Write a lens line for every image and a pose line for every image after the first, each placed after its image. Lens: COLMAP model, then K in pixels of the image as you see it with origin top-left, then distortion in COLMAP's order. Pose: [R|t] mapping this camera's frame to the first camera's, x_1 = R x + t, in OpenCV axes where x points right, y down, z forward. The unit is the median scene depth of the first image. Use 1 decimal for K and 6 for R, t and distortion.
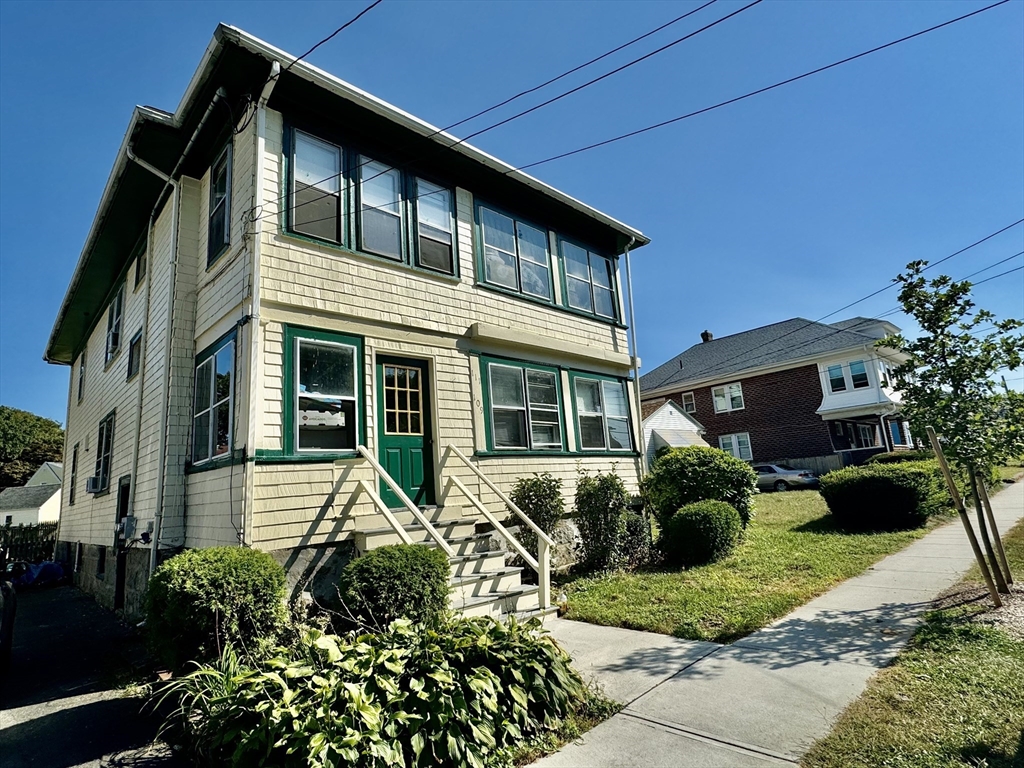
lens RADIAL K [[544.4, 0, 509.1], [0, 544.4, 383.2], [0, 0, 1]] dist [-0.001981, 0.001243]
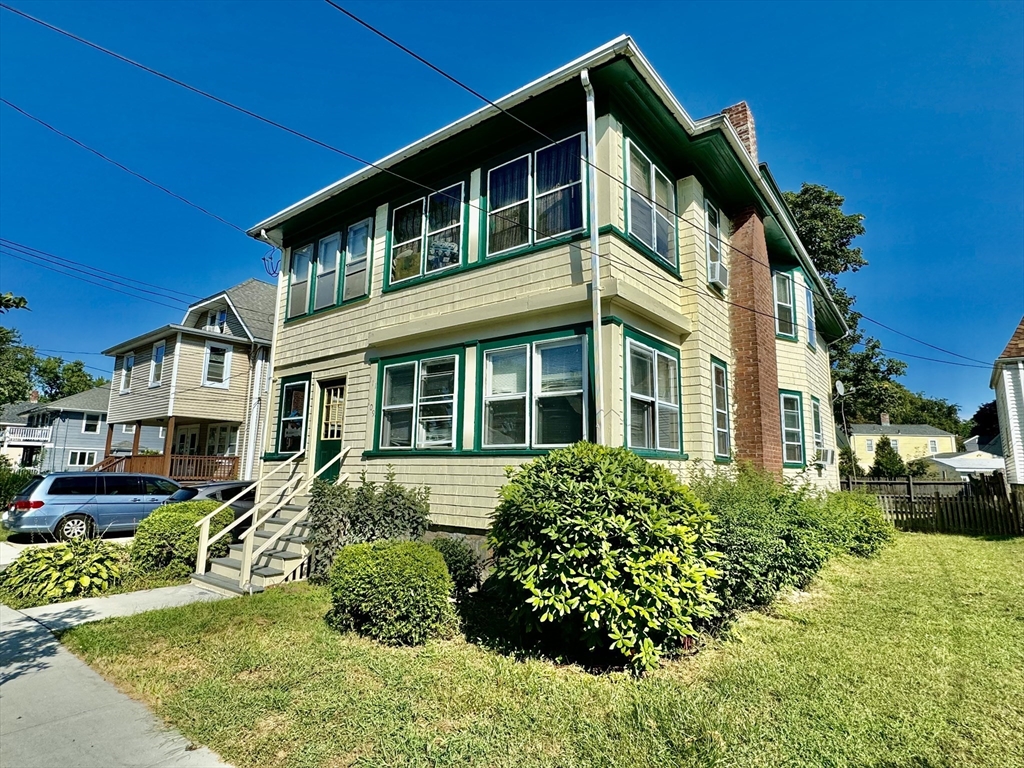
lens RADIAL K [[544.4, 0, 509.1], [0, 544.4, 383.2], [0, 0, 1]] dist [-0.001981, 0.001243]
pose [[0.146678, -0.087618, -0.985296, 0.992195], [0.171421, 0.983250, -0.061917, 0.097846], [0.974218, -0.159819, 0.159240, 1.035515]]
